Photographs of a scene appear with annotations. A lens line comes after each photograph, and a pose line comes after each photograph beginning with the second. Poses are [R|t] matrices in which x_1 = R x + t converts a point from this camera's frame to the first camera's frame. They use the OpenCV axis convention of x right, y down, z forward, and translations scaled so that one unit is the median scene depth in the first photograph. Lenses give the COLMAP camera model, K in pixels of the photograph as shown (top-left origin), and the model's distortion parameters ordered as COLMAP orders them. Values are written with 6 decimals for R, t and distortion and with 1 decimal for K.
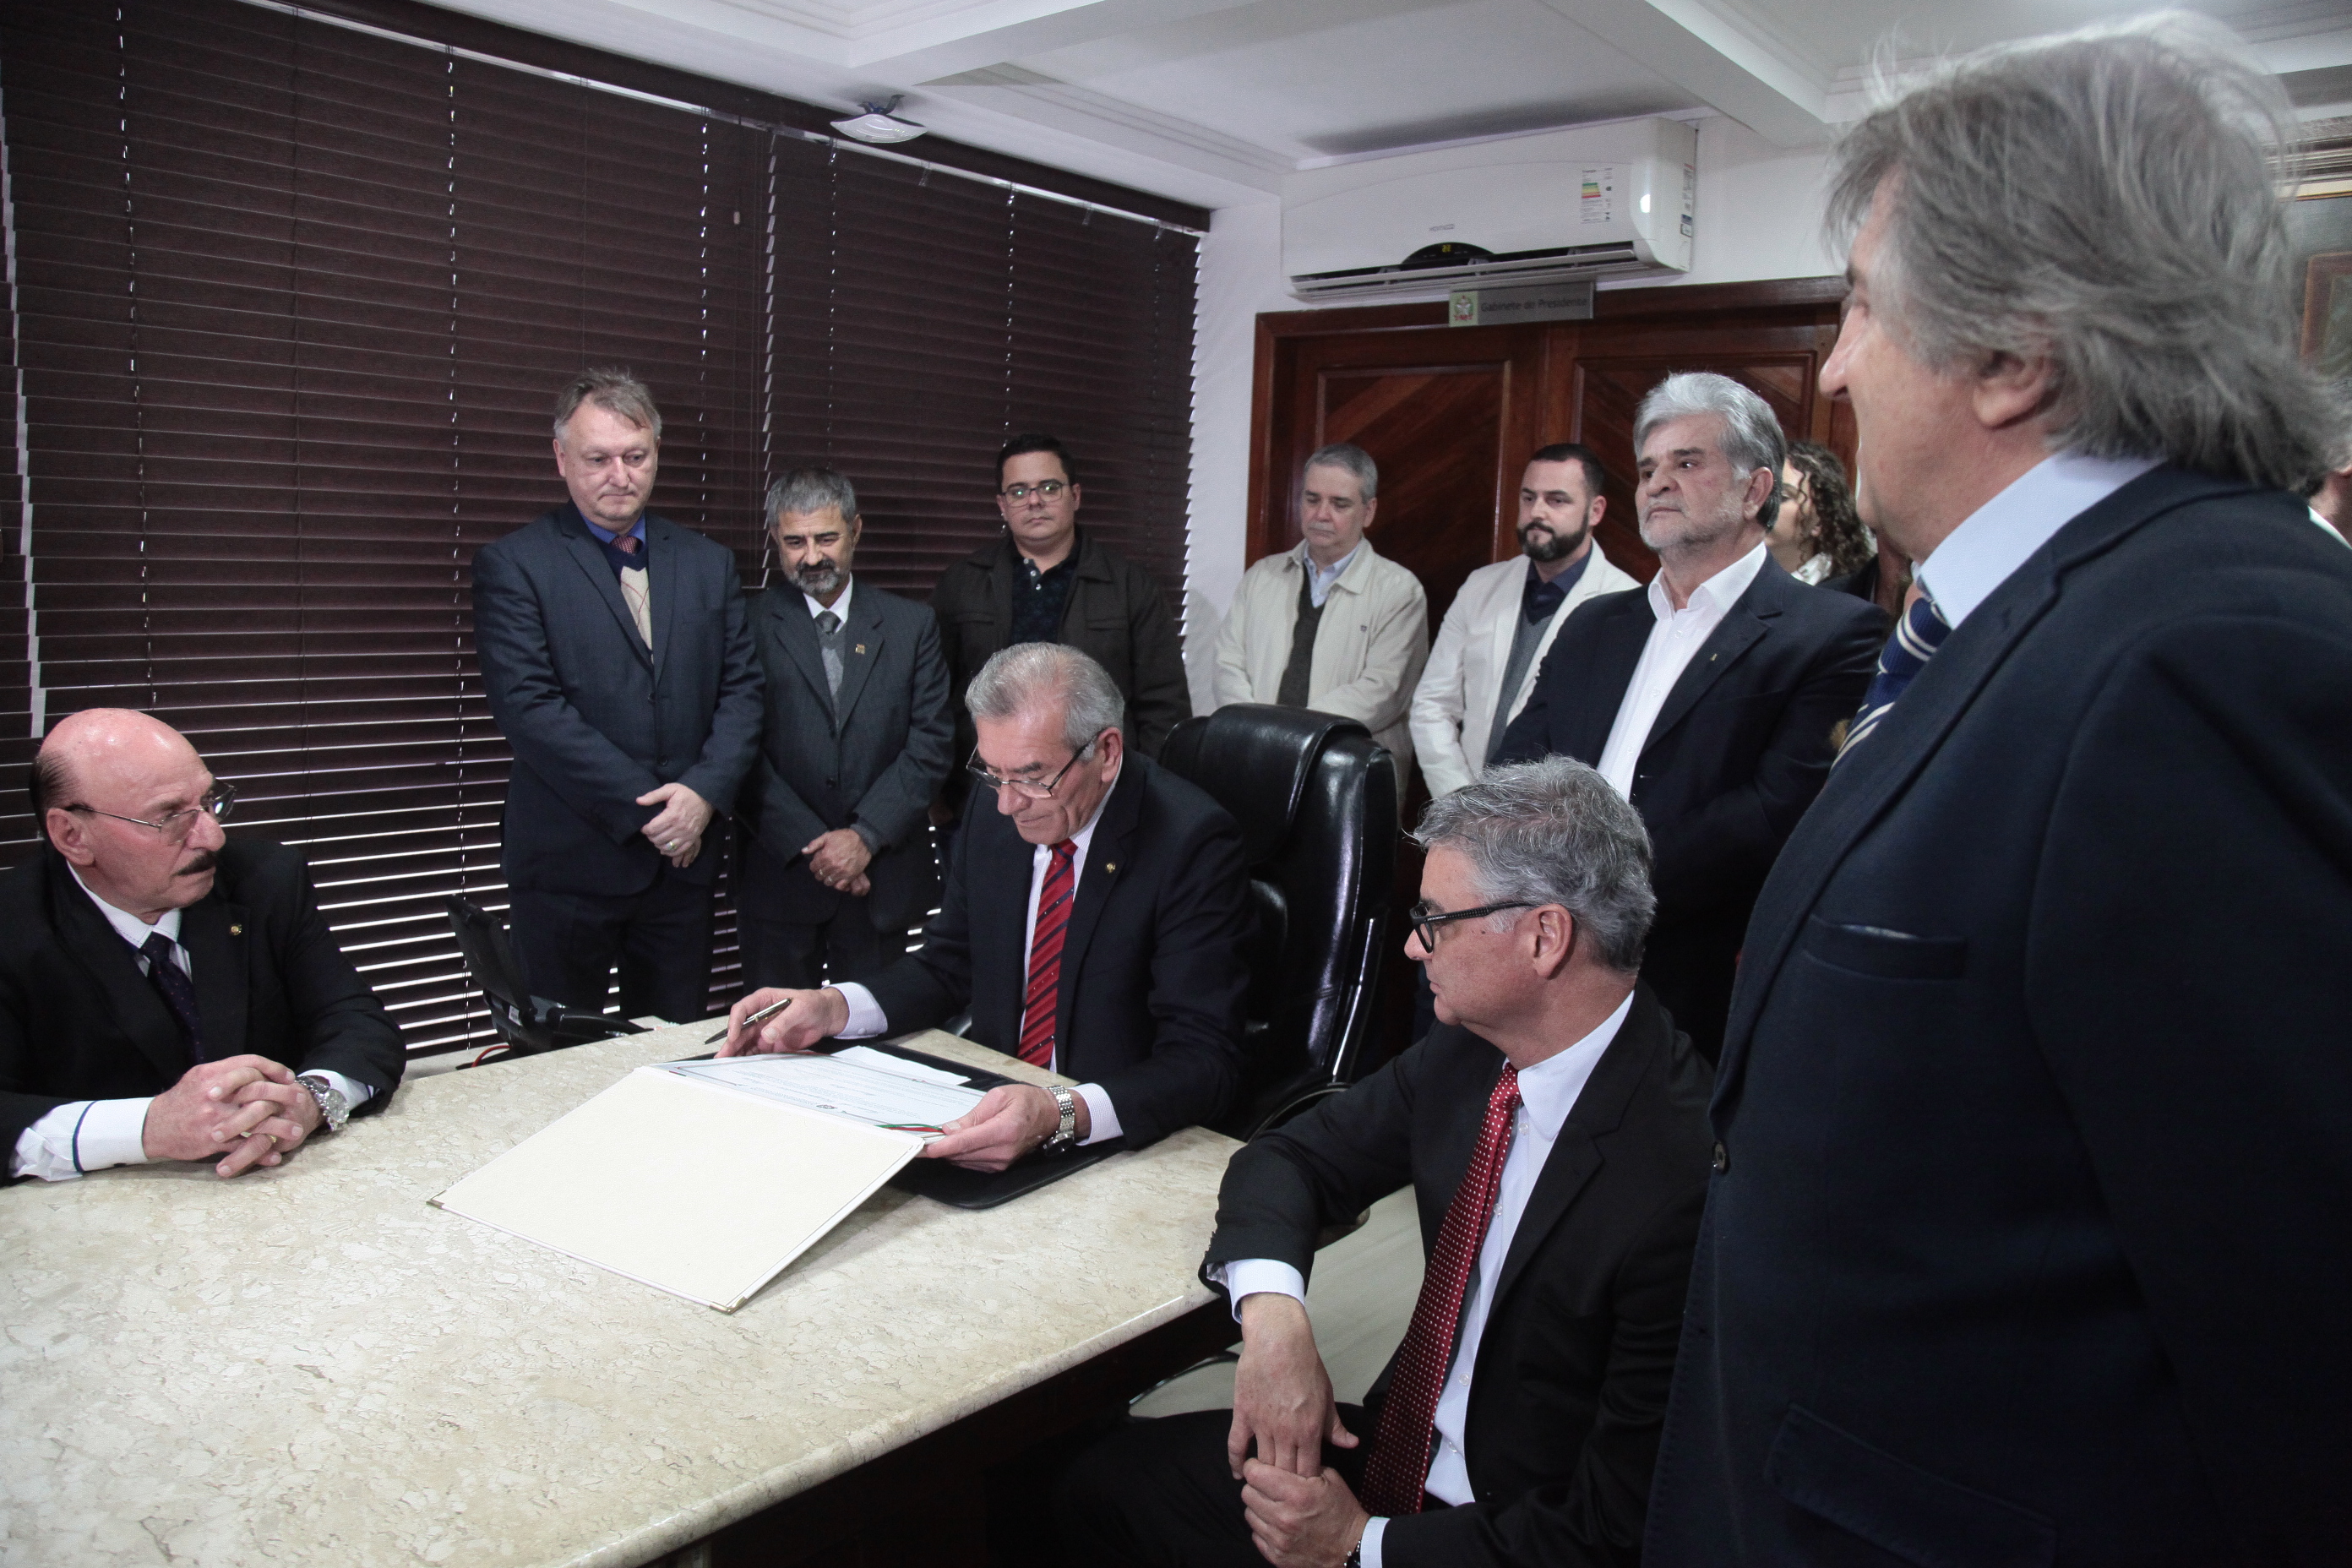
lens RADIAL K [[1614.8, 0, 1195.3], [0, 1614.8, 787.1], [0, 0, 1]] dist [-0.121165, 0.070572]
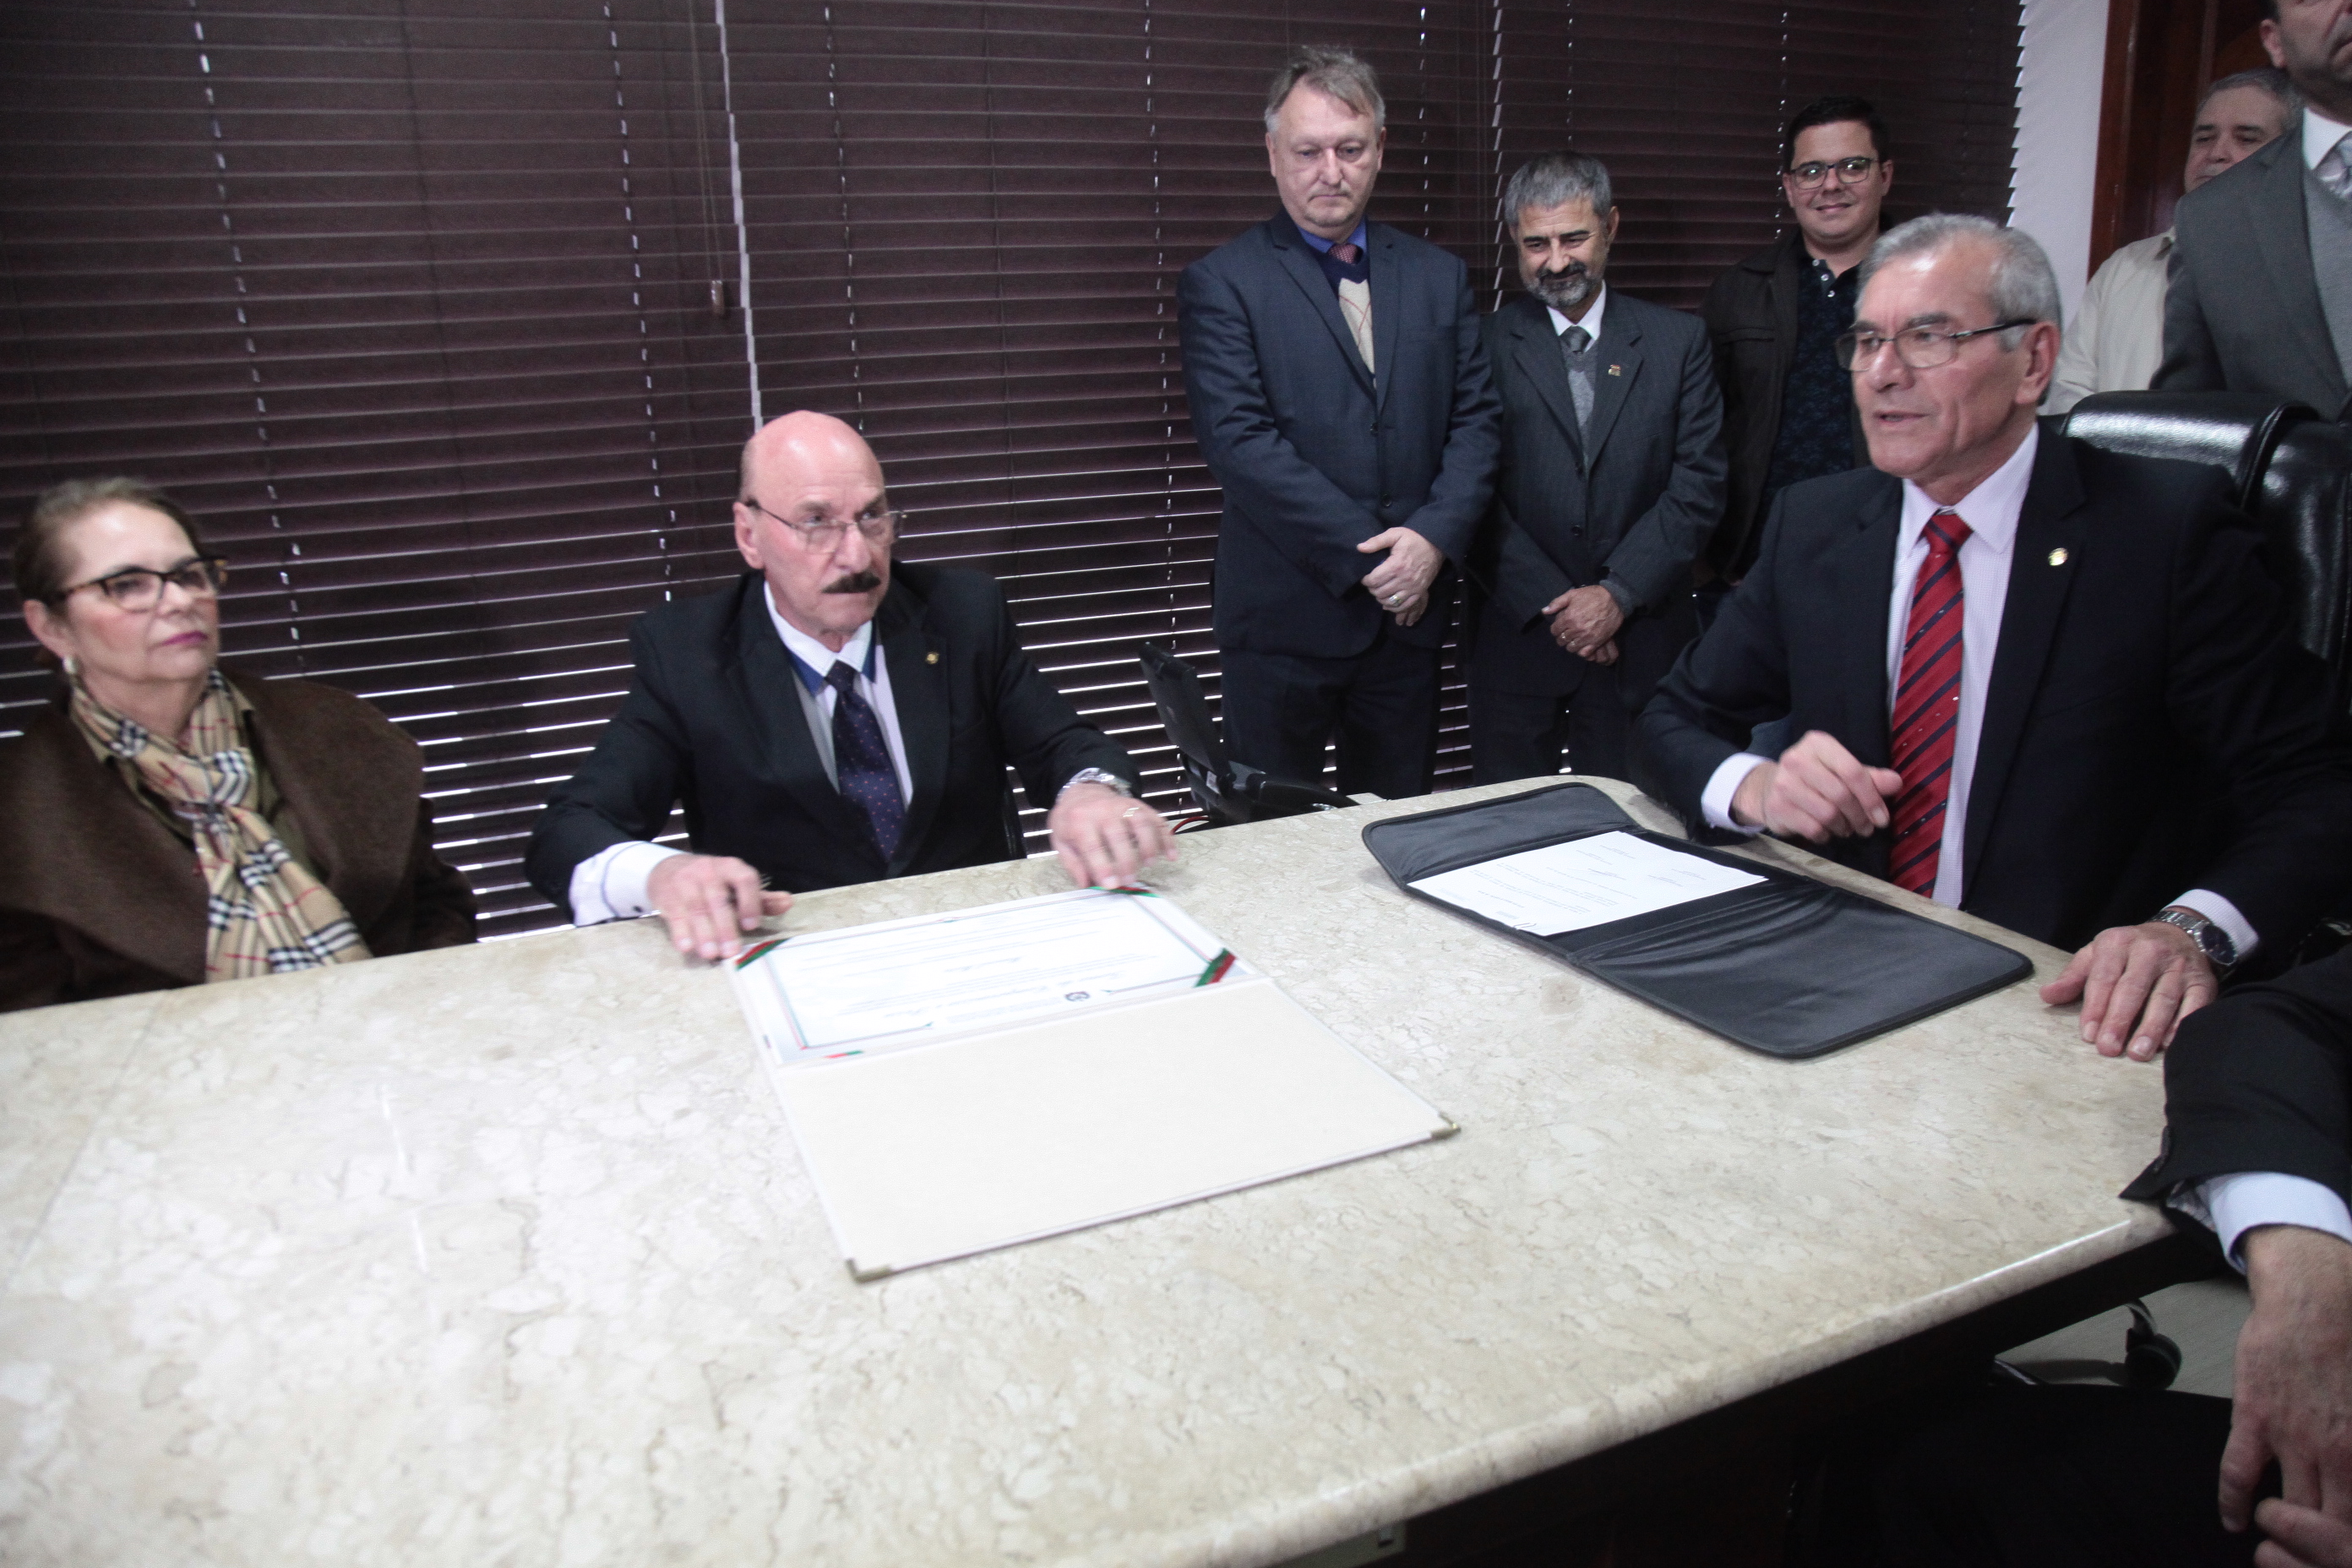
lens RADIAL K [[1627.6, 0, 1185.6], [0, 1627.6, 809.6], [0, 0, 1]] dist [-0.126789, 0.074021]
pose [[0.900601, 0.045534, -0.432256, -0.049150], [0.012814, 0.991284, 0.131120, 0.036392], [0.434458, -0.123626, 0.892167, 0.167094]]
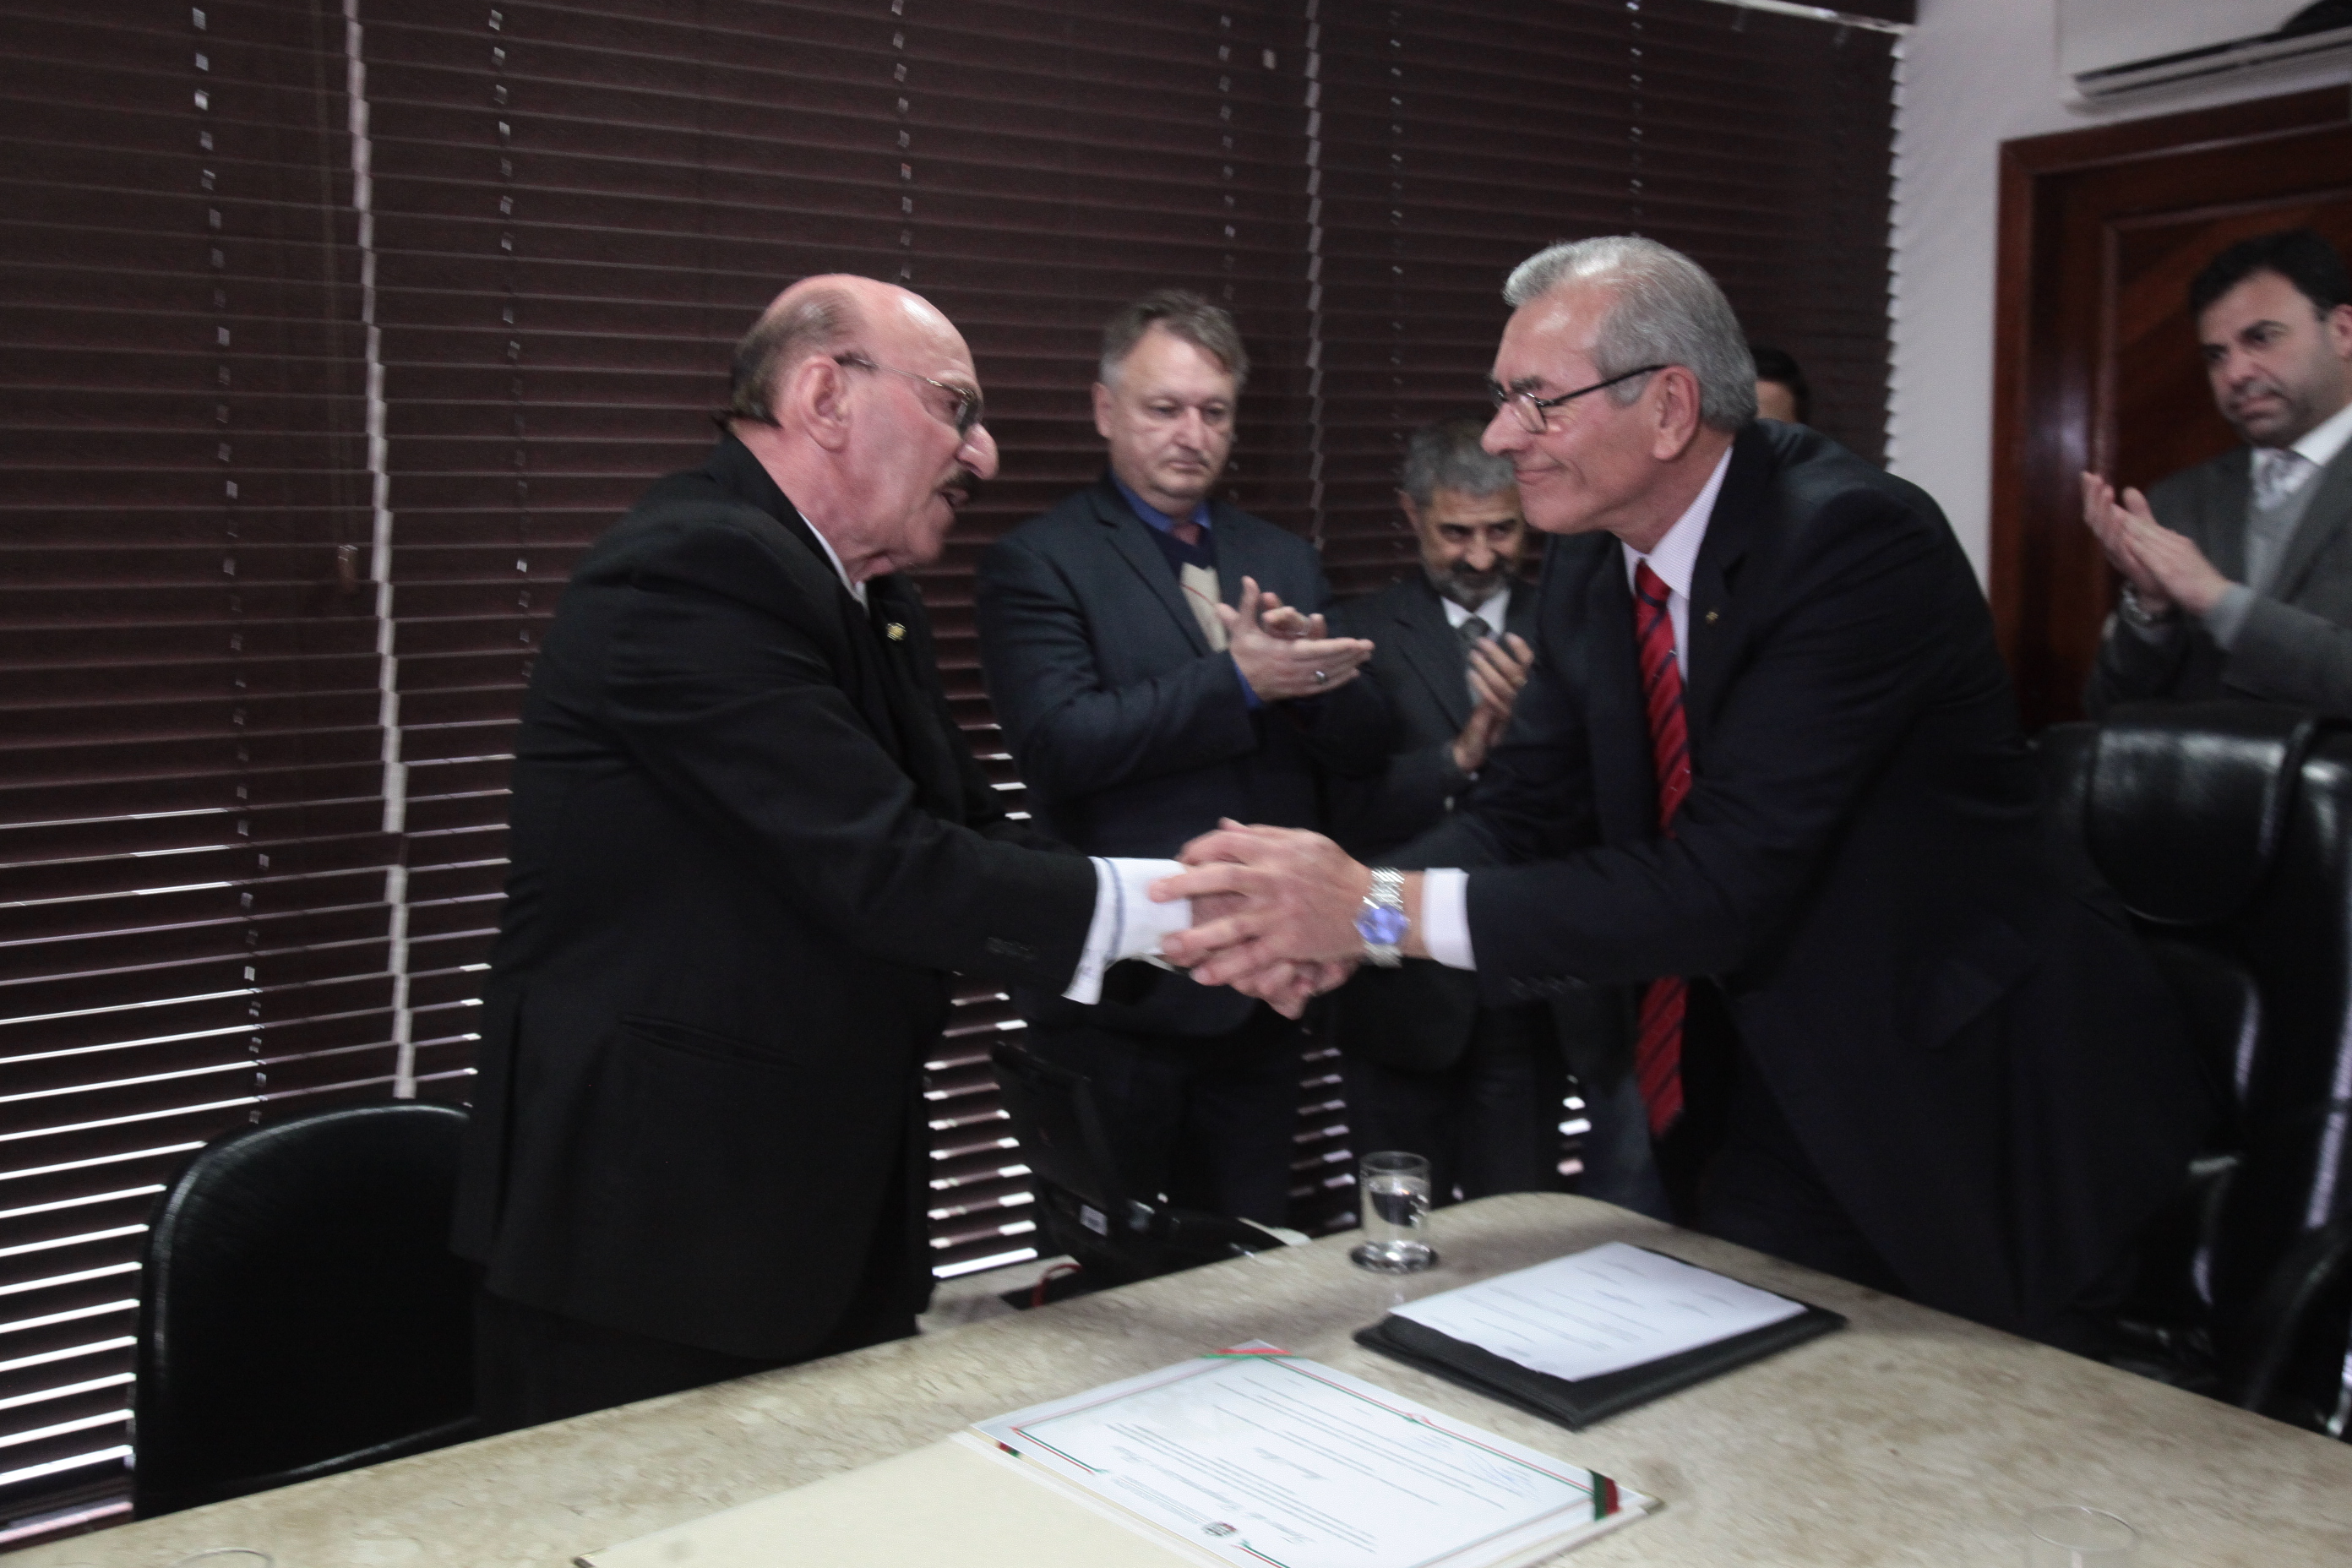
lens RADIAL K [[2302.6, 0, 1215.2], [0, 2302.6, 775.4], [0, 0, 1]] dist [0.003577, 0.033686]
pose [[0.975256, -0.031762, -0.218783, -0.137441], [0.021842, 0.998627, -0.047611, 0.001267], [0.219995, 0.041654, 0.974611, 0.029645]]
